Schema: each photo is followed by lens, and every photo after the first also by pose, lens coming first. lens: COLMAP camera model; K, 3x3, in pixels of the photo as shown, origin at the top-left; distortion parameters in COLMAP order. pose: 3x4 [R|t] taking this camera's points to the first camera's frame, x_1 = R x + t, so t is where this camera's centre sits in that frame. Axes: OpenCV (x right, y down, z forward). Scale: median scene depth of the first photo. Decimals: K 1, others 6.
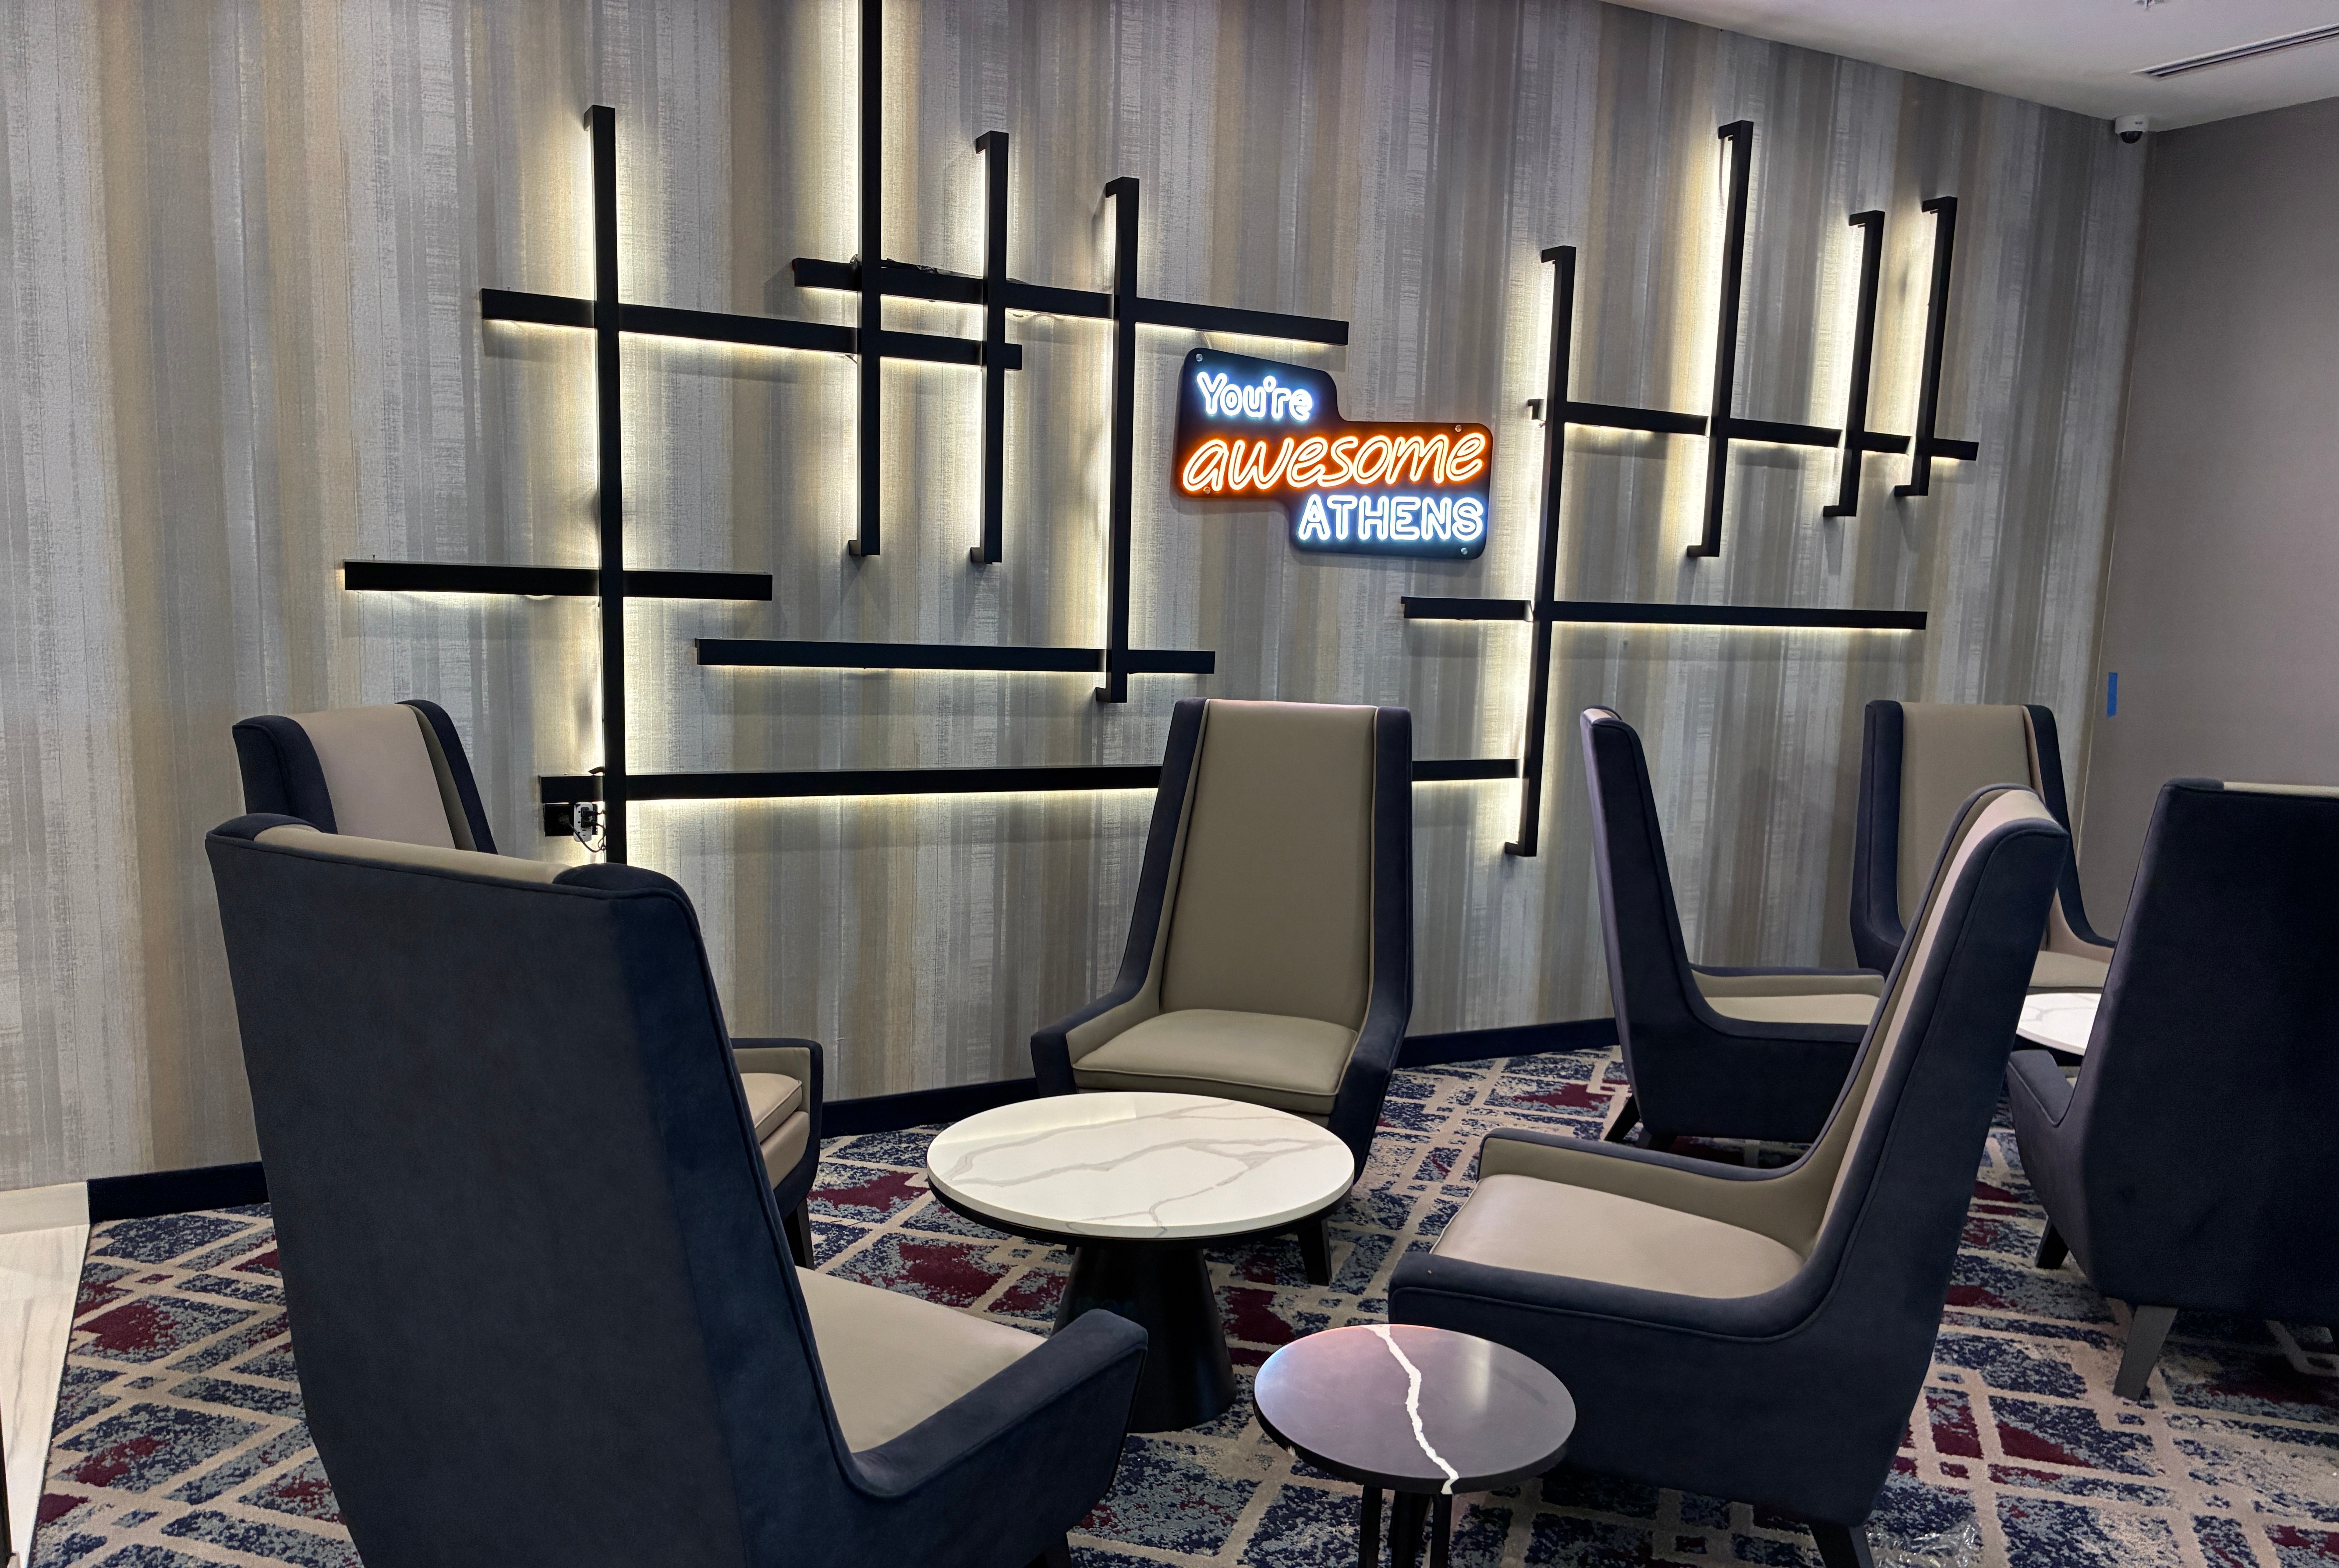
lens RADIAL K [[1825.1, 0, 1171.8], [0, 1825.1, 834.6], [0, 0, 1]] dist [0.053045, -0.079926]
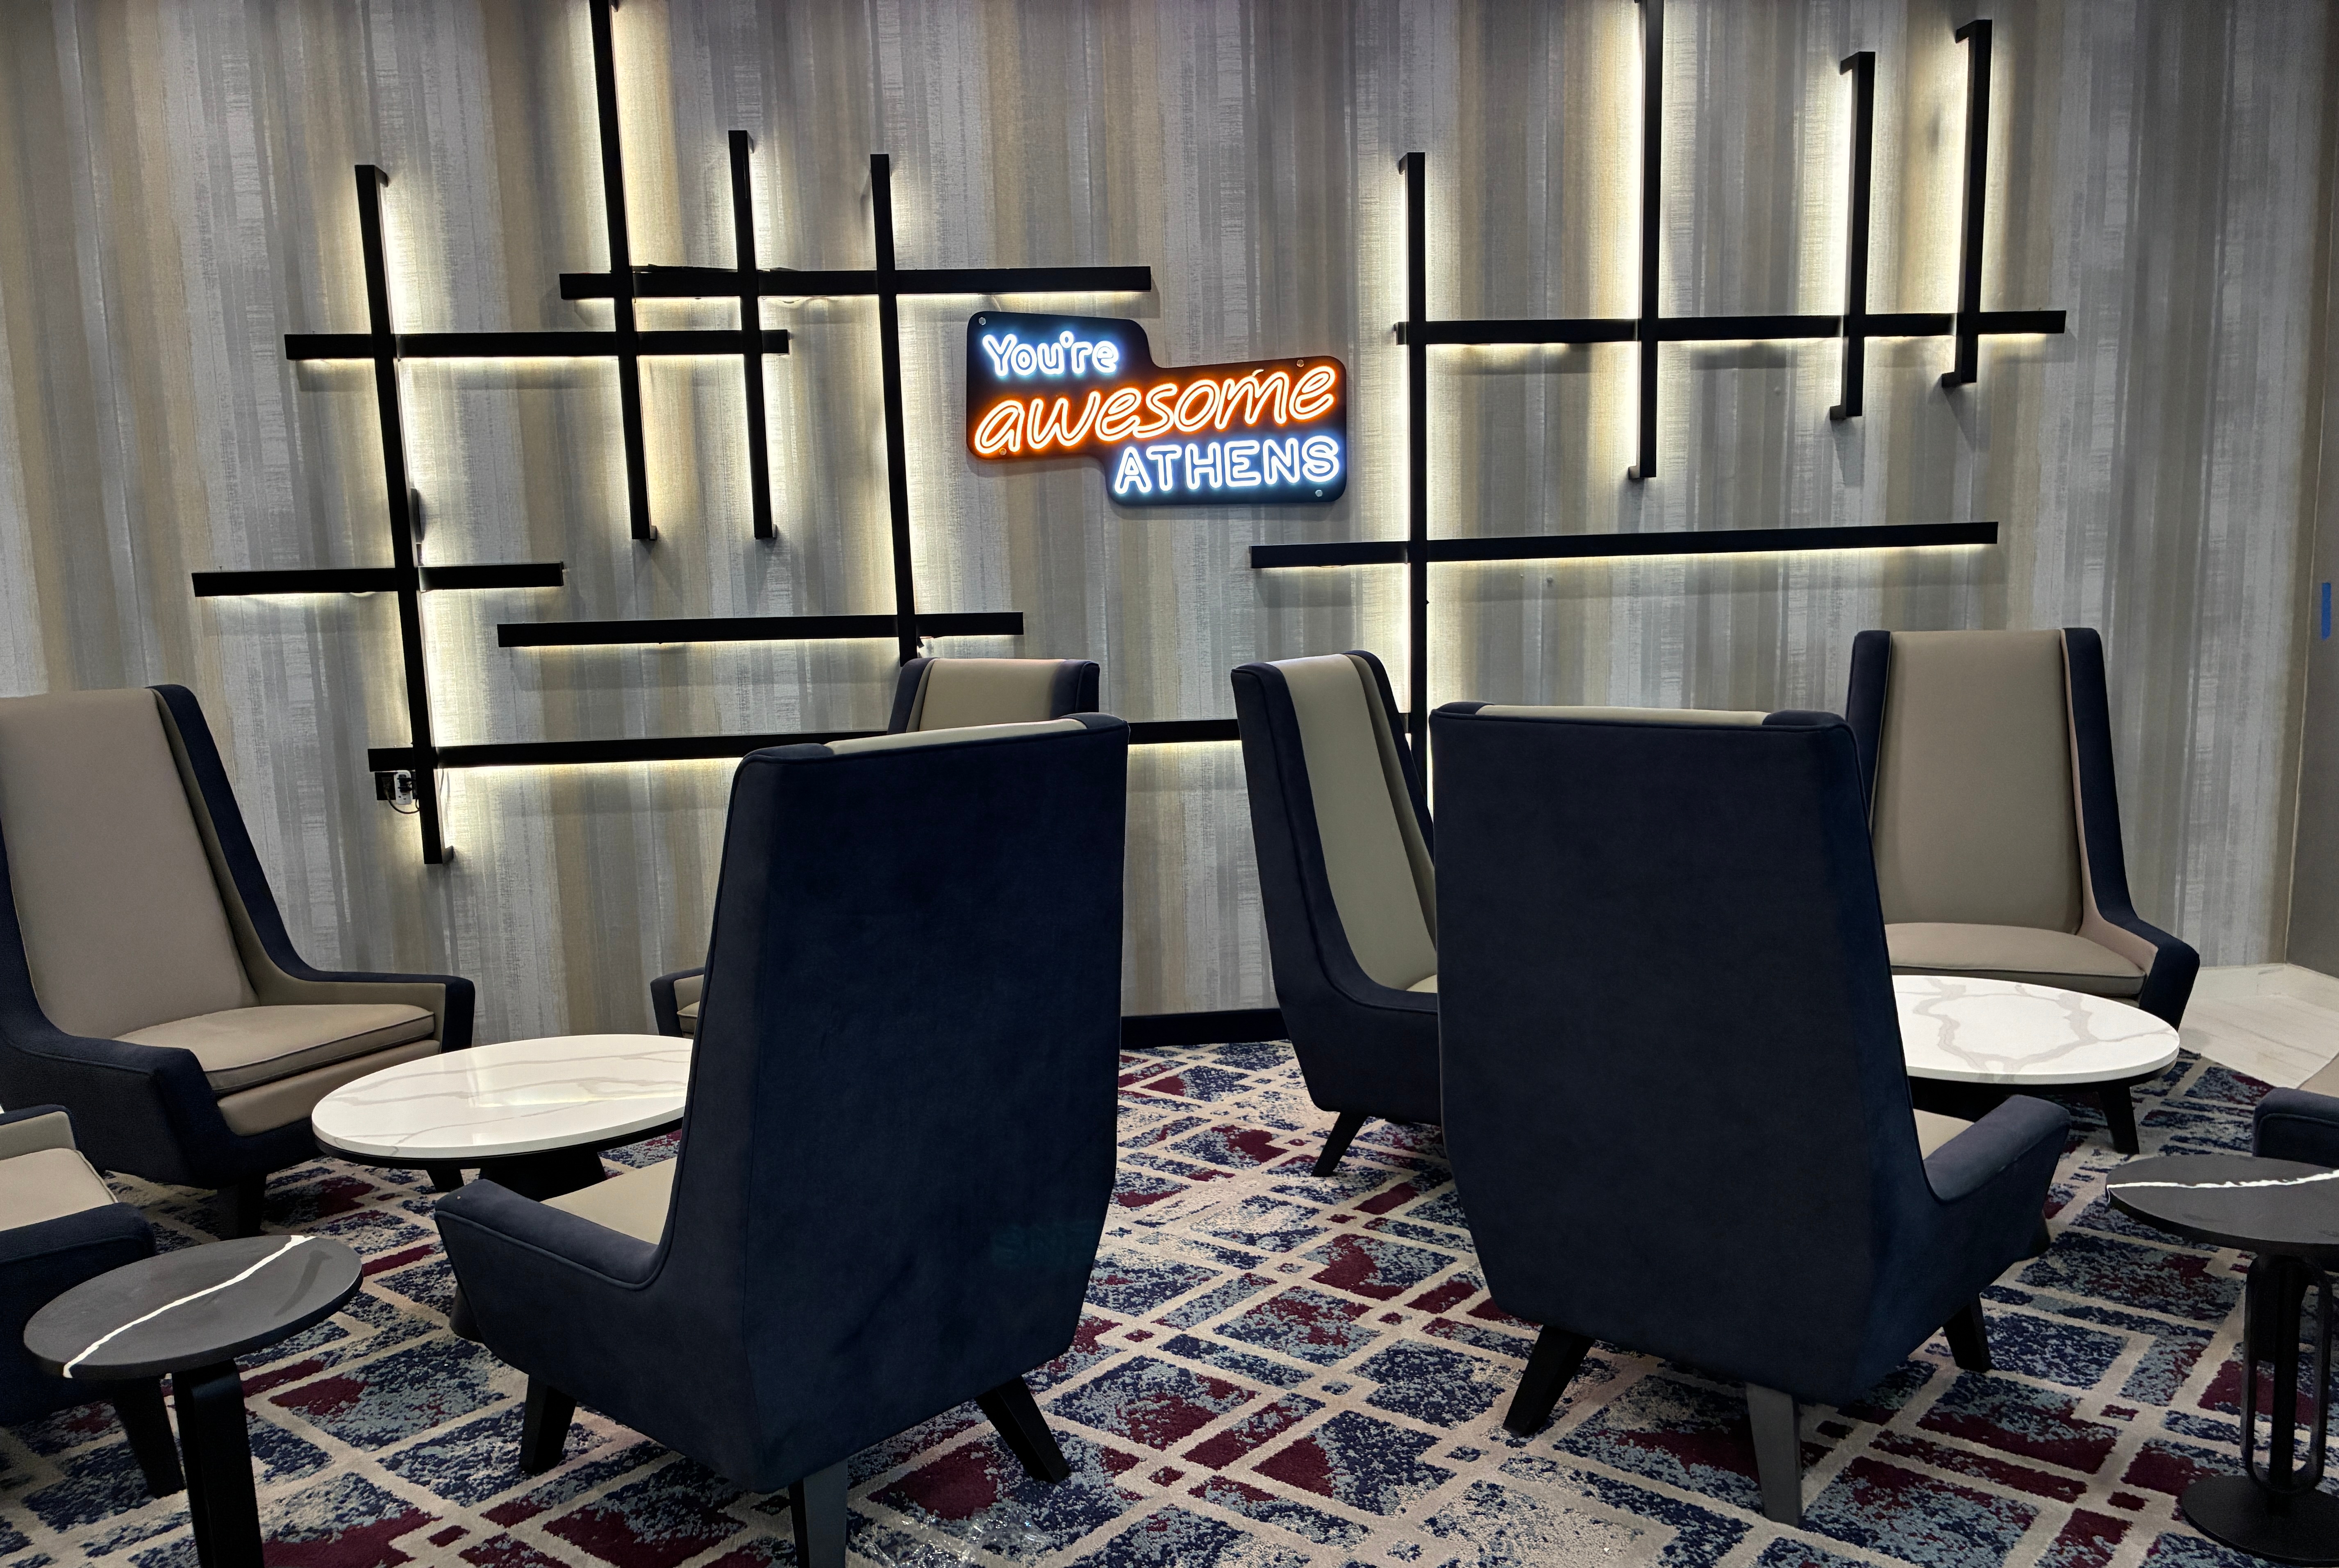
lens RADIAL K [[1825.1, 0, 1171.8], [0, 1825.1, 834.6], [0, 0, 1]] dist [0.053045, -0.079926]
pose [[0.919840, -0.001857, -0.392290, 0.502575], [0.005954, 0.999940, 0.009227, 0.013138], [0.392249, -0.010823, 0.919795, 0.109876]]
